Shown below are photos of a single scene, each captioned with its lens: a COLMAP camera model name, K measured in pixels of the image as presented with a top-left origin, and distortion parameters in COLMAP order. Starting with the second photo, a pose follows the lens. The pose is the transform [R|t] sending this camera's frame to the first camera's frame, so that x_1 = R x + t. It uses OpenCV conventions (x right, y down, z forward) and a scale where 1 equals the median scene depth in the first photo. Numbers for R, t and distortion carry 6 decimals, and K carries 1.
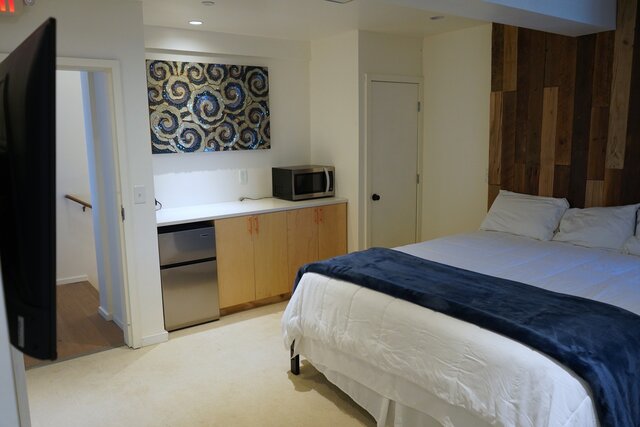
lens RADIAL K [[512.1, 0, 317.8], [0, 512.1, 214.7], [0, 0, 1]] dist [-0.017200, 0.016020]
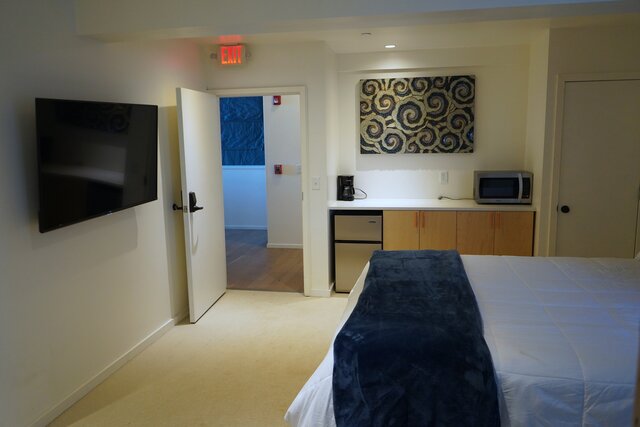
lens RADIAL K [[512.1, 0, 320.3], [0, 512.1, 211.3], [0, 0, 1]] dist [-0.017200, 0.016020]
pose [[0.671923, 0.110542, -0.732325, 0.561096], [-0.117005, 0.992225, 0.042419, -0.020766], [0.731320, 0.057183, 0.679633, 0.078669]]
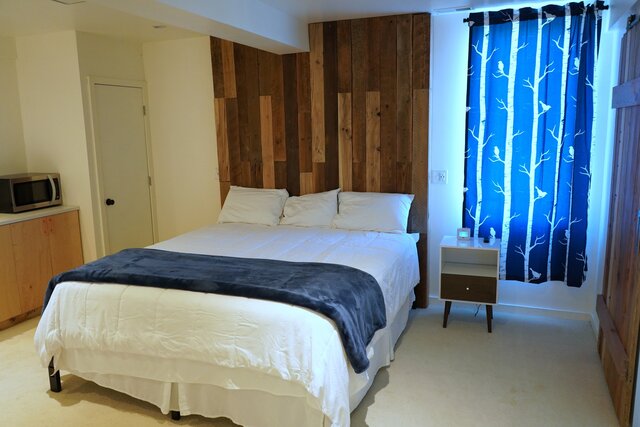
lens RADIAL K [[512.1, 0, 319.9], [0, 512.1, 214.8], [0, 0, 1]] dist [-0.017200, 0.016020]
pose [[0.843169, -0.092984, 0.529547, -0.079705], [0.096242, 0.995126, 0.021494, 0.009494], [-0.528964, 0.032842, 0.848008, -0.054014]]
